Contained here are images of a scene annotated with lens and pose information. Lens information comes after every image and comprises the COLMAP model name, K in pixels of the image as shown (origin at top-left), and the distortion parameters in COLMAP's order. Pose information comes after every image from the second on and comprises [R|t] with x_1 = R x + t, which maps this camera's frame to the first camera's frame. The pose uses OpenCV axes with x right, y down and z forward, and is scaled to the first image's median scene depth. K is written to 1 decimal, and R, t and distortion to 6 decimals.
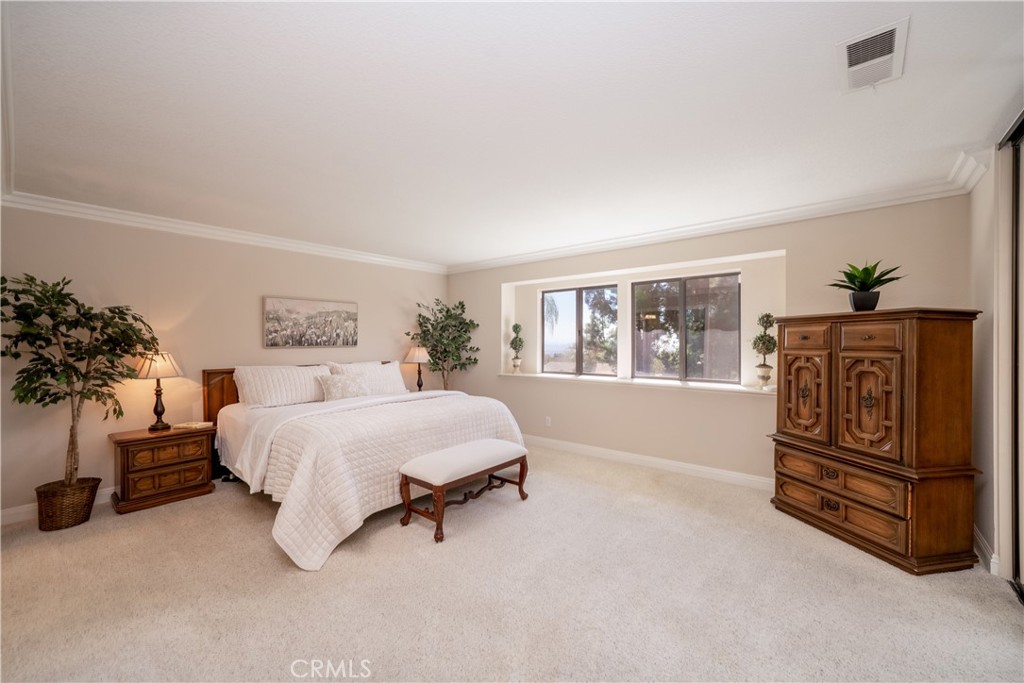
lens RADIAL K [[431.3, 0, 512.6], [0, 431.3, 342.6], [0, 0, 1]] dist [-0.001898, -0.000138]
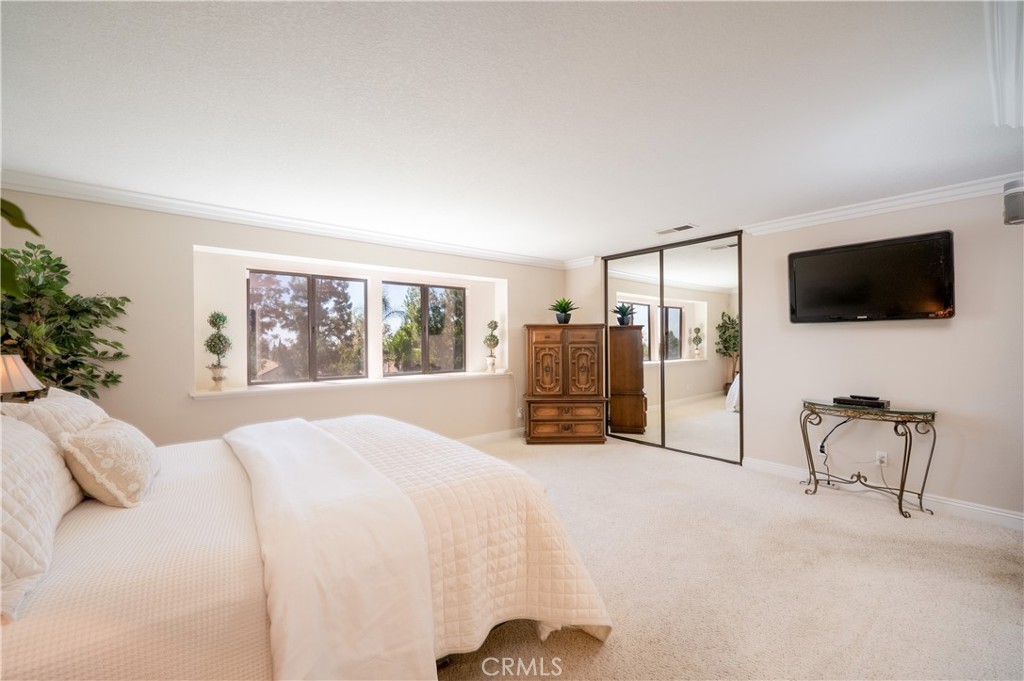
lens RADIAL K [[404.9, 0, 513.0], [0, 404.9, 337.0], [0, 0, 1]] dist [0.000465, -0.000033]
pose [[0.159587, 0.005599, 0.987168, -0.673829], [0.006378, 0.999957, -0.006703, -0.001355], [-0.987163, 0.007366, 0.159544, 0.624220]]
